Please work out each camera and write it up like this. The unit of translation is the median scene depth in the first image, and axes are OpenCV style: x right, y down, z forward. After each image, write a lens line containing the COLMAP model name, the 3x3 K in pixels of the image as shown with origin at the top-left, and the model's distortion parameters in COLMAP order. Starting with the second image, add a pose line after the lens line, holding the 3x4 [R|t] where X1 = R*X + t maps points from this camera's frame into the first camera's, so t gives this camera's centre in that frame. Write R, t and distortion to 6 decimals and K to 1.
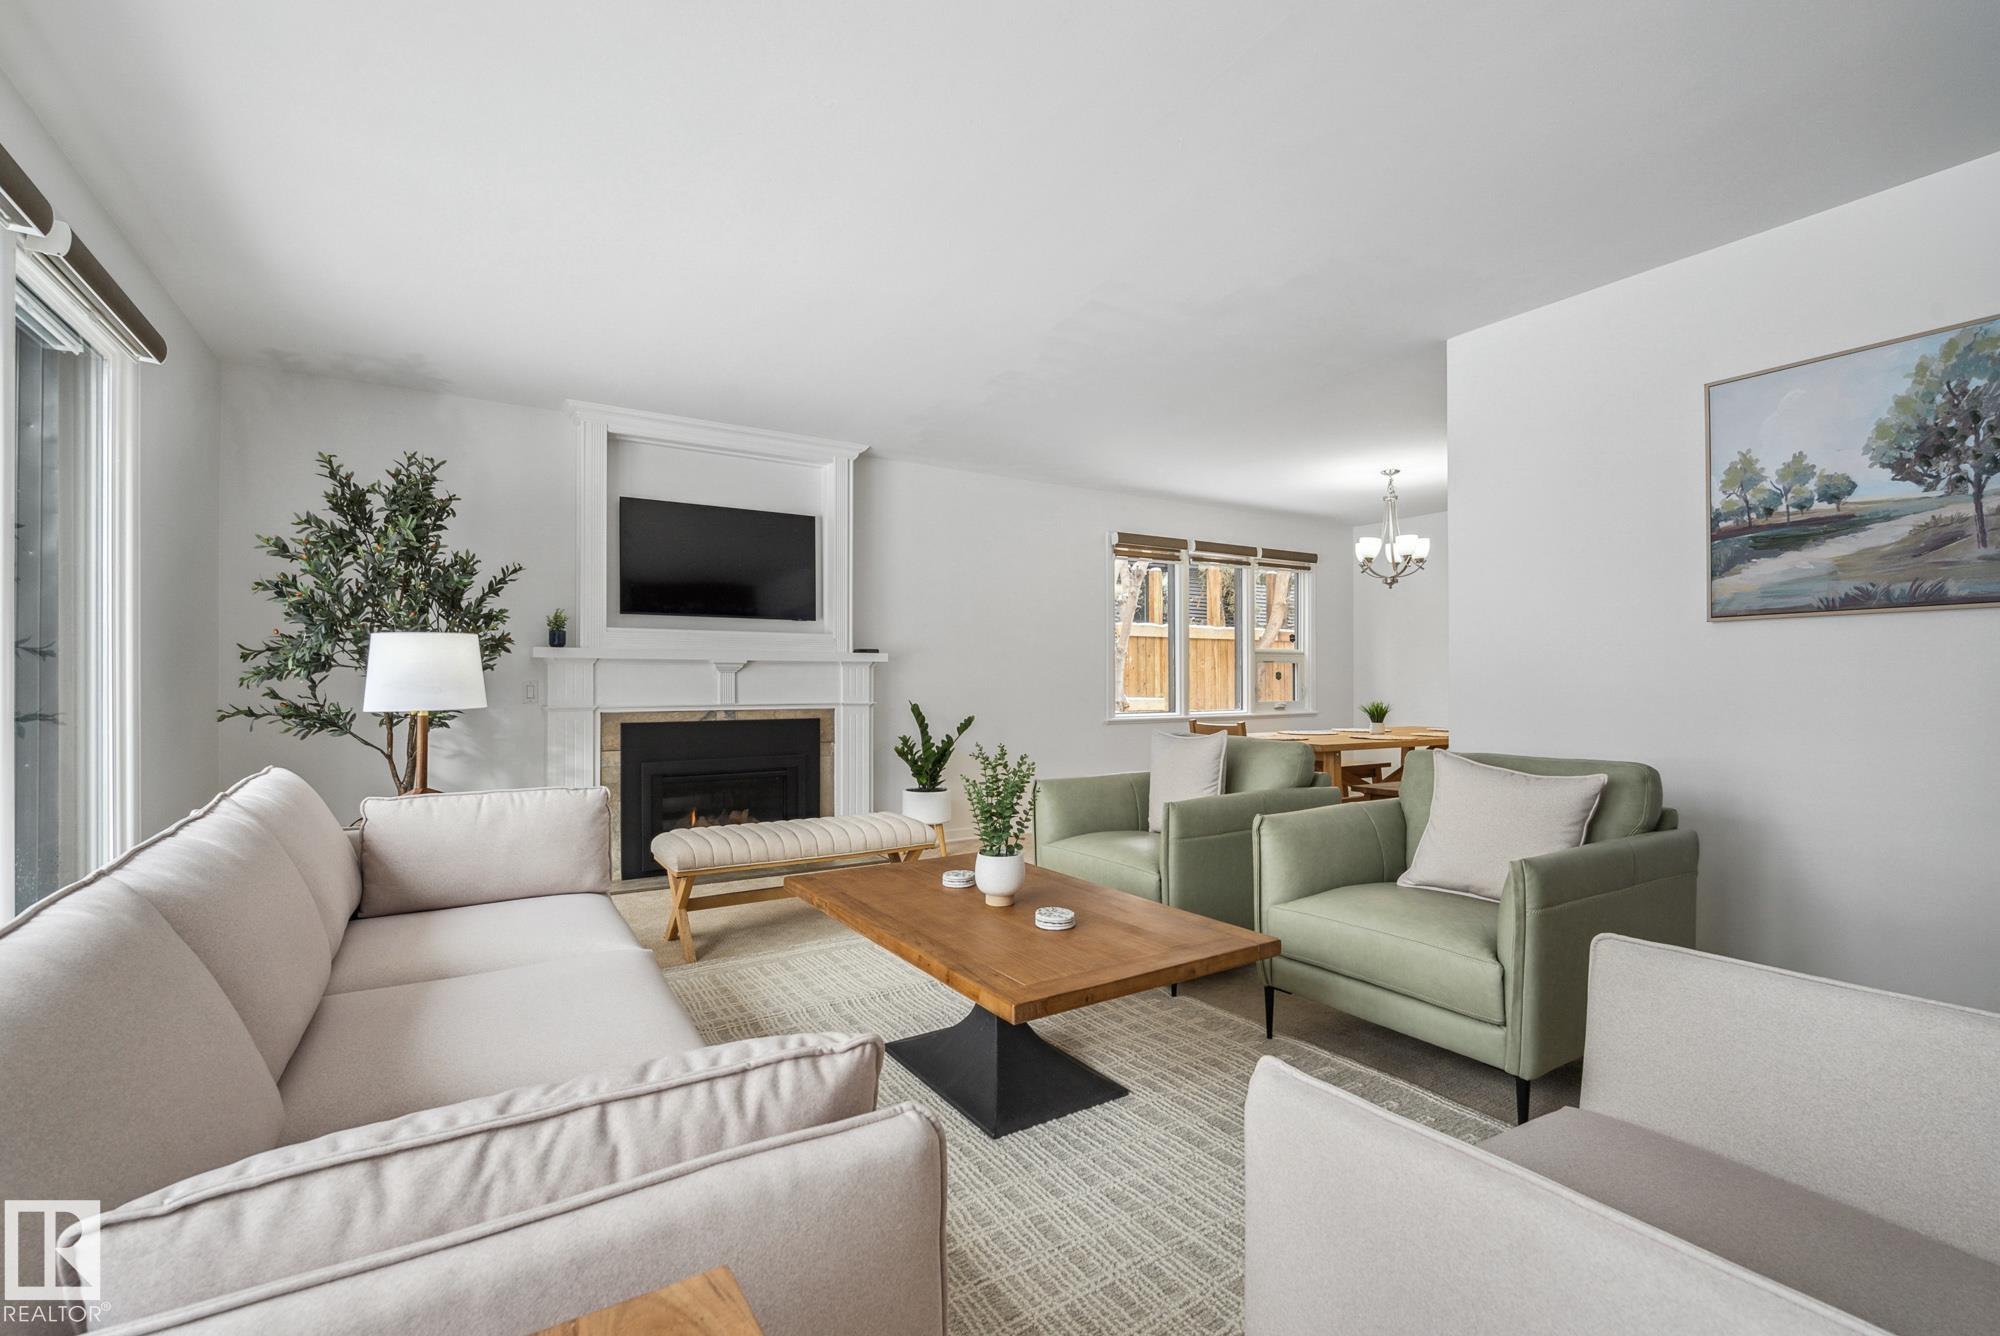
lens RADIAL K [[914.2, 0, 1000.0], [0, 914.2, 668.0], [0, 0, 1]] dist [0.000639, -0.000188]
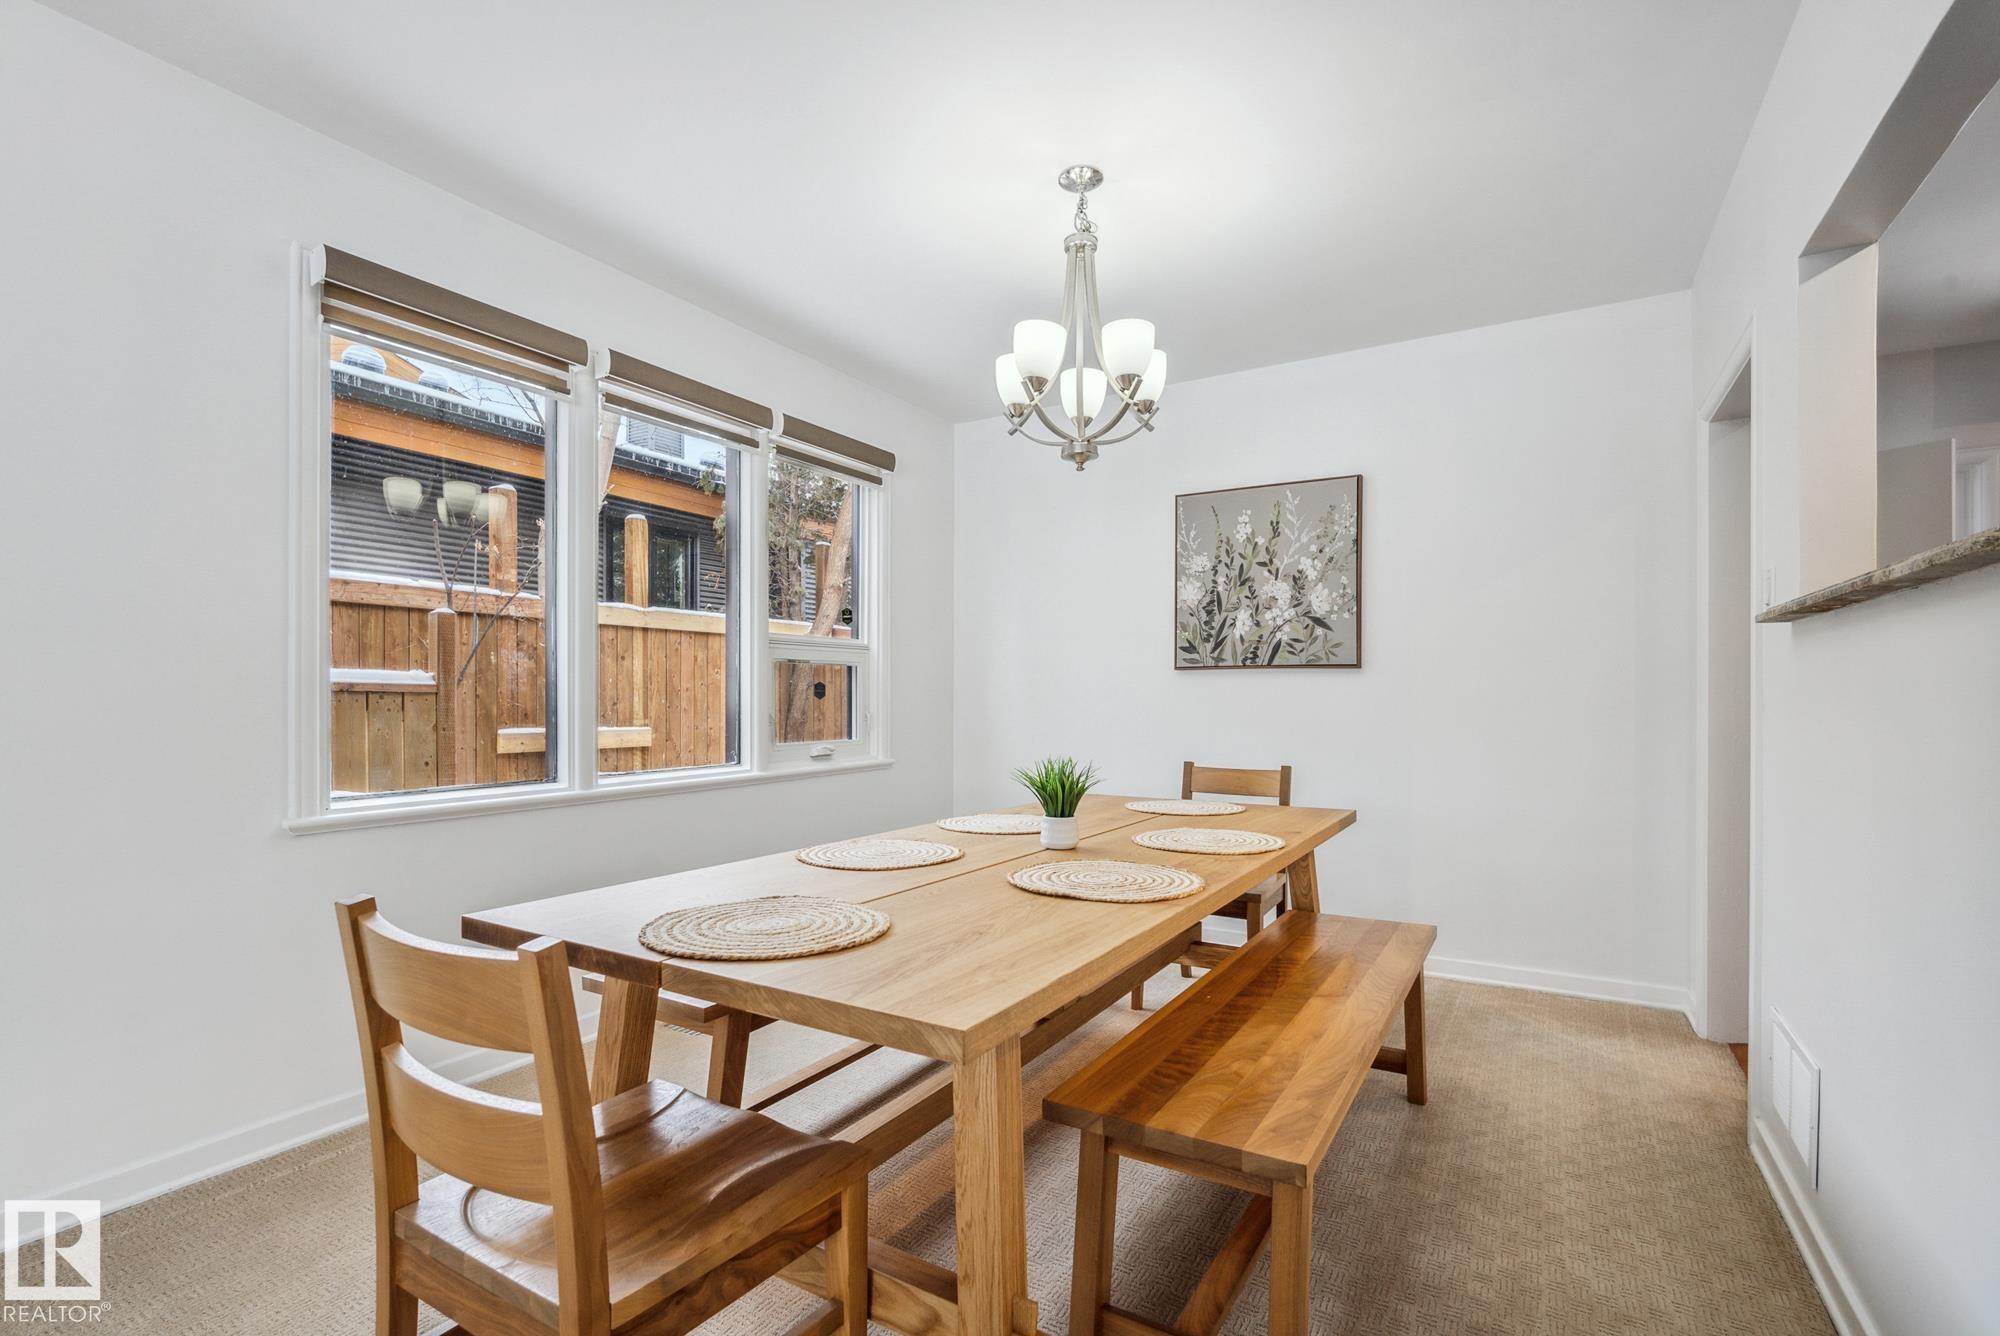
lens RADIAL K [[914.2, 0, 1000.0], [0, 914.2, 668.0], [0, 0, 1]] dist [0.000639, -0.000188]
pose [[0.893224, 0.013237, 0.449416, 0.253880], [-0.005574, 0.999816, -0.018370, 0.007107], [-0.449577, 0.013903, 0.893133, 0.768932]]
